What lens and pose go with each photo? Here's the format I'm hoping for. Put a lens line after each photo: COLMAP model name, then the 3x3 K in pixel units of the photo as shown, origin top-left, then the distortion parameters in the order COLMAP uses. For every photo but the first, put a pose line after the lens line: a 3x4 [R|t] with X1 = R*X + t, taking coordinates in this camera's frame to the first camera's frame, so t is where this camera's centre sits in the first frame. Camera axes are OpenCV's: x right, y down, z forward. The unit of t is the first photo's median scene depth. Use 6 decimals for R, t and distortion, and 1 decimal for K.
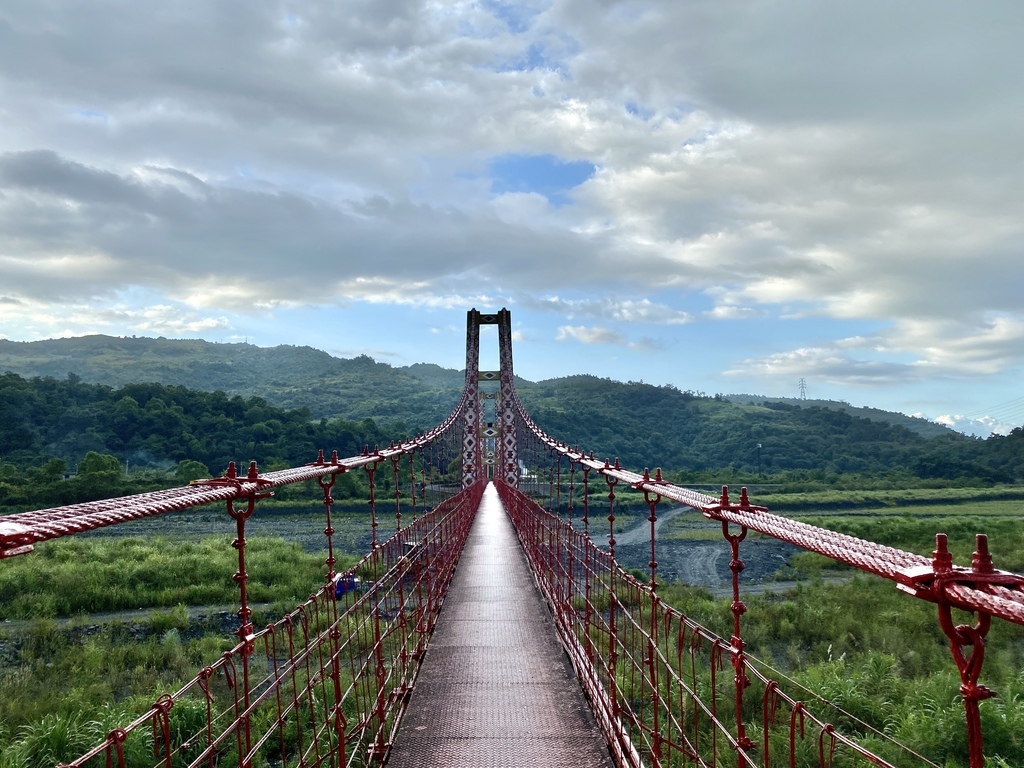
lens RADIAL K [[769.2, 0, 515.7], [0, 769.2, 382.3], [0, 0, 1]] dist [0.038336, -0.050084]
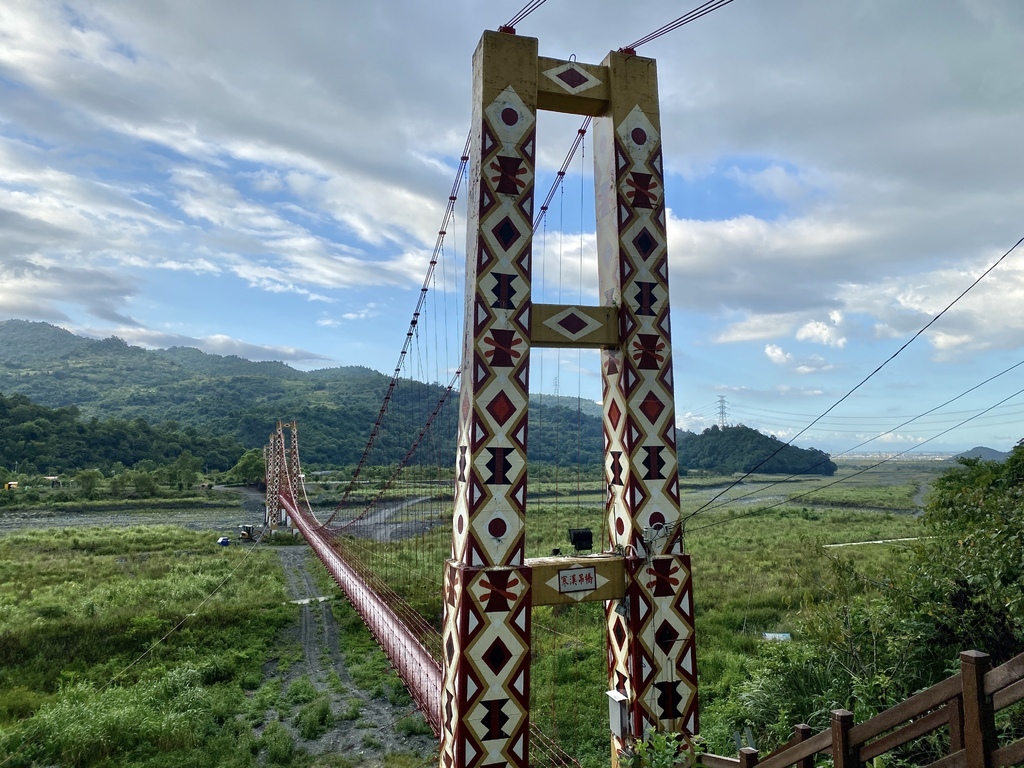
lens RADIAL K [[769.2, 0, 515.7], [0, 769.2, 382.3], [0, 0, 1]] dist [0.038336, -0.050084]
pose [[0.957004, 0.031321, 0.288377, -0.006941], [-0.035817, 0.999305, 0.010325, -0.037457], [-0.287854, -0.020209, 0.957461, -0.197729]]
